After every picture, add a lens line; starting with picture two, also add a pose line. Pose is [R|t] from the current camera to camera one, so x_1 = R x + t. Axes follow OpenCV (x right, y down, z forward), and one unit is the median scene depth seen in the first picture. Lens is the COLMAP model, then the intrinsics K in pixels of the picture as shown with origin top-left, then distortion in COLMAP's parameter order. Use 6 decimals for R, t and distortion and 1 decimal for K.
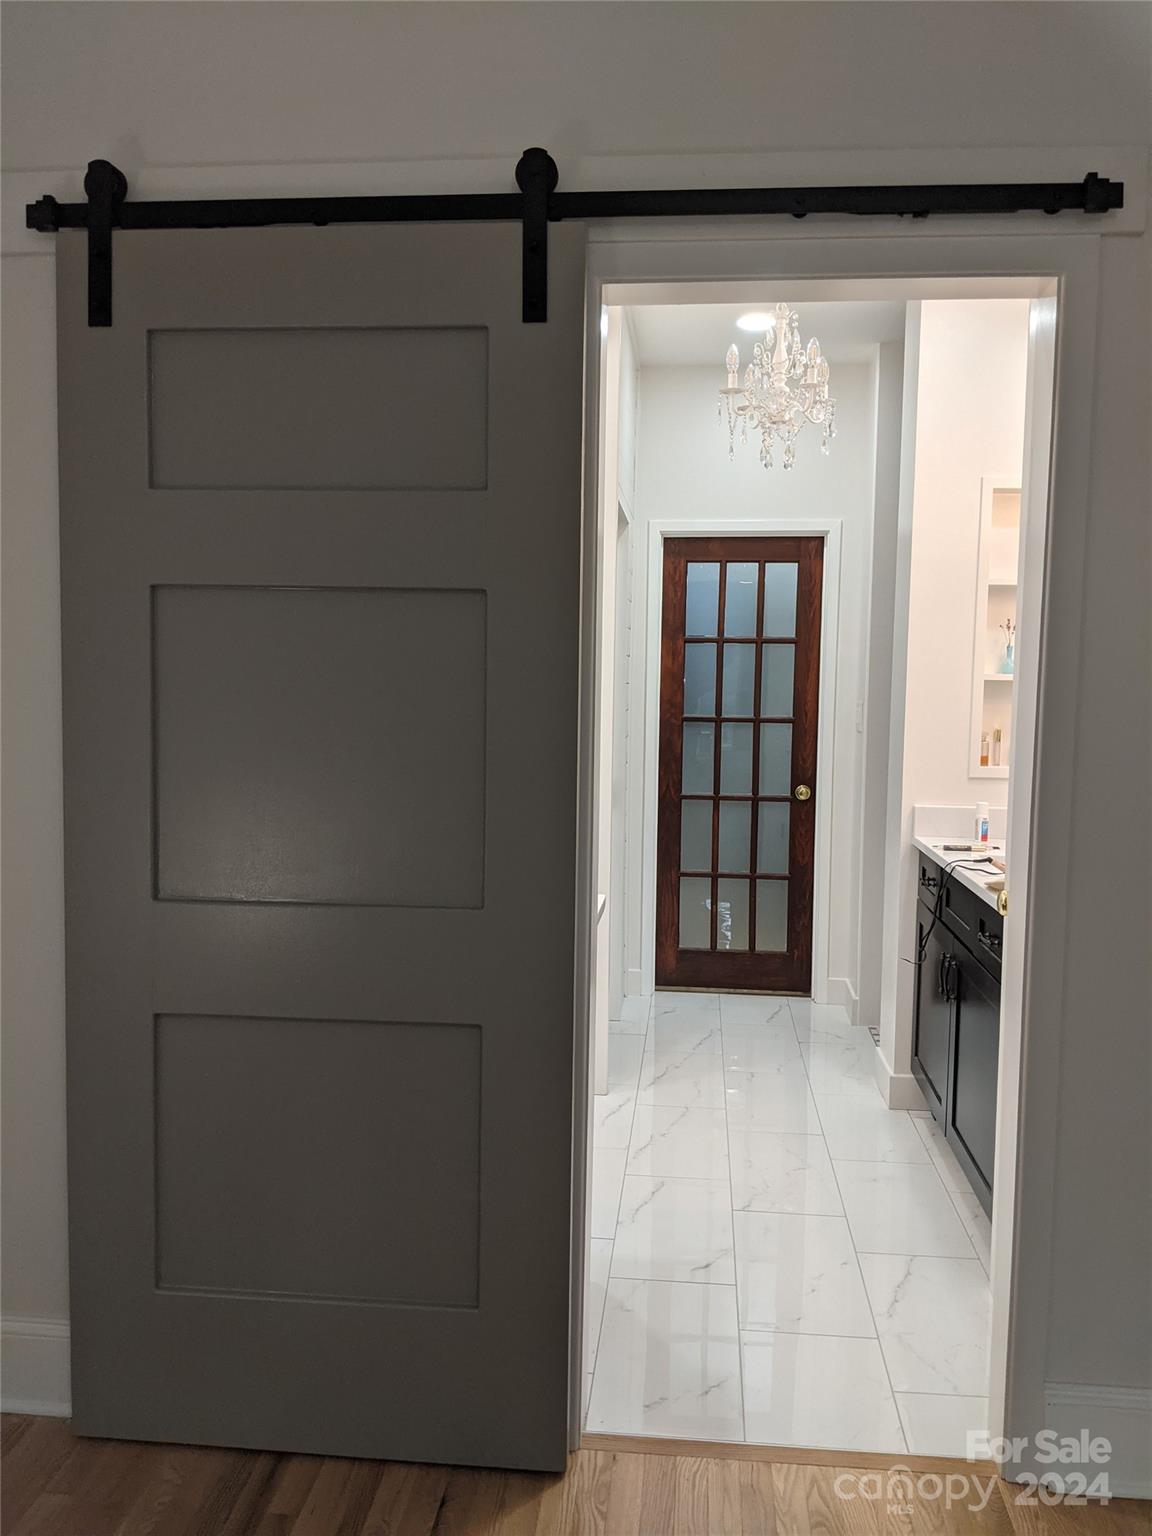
lens RADIAL K [[1197.3, 0, 570.2], [0, 1197.3, 786.4], [0, 0, 1]] dist [0.002760, -0.126373]
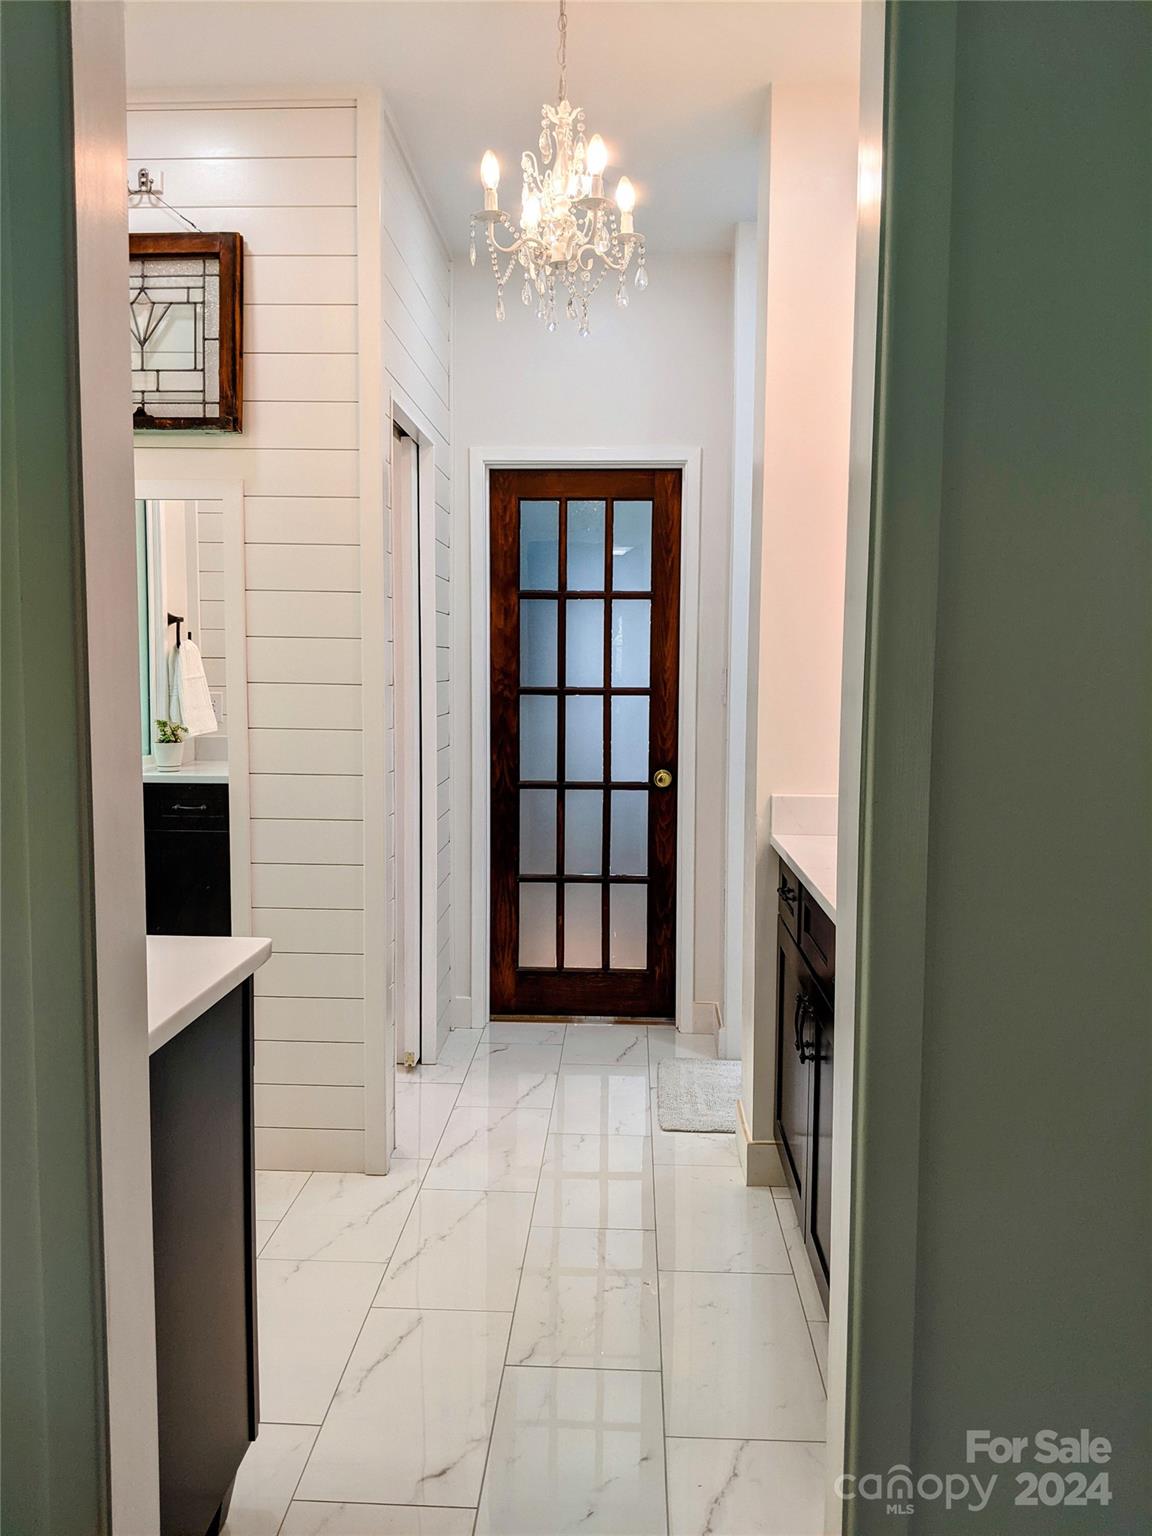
lens RADIAL K [[1226.5, 0, 576.0], [0, 1226.5, 768.0], [0, 0, 1]] dist [0.004213, -0.136694]
pose [[0.997465, -0.009572, 0.070507, 0.074610], [0.009819, 0.999947, -0.003151, 0.000040], [-0.070473, 0.003835, 0.997506, 0.154388]]
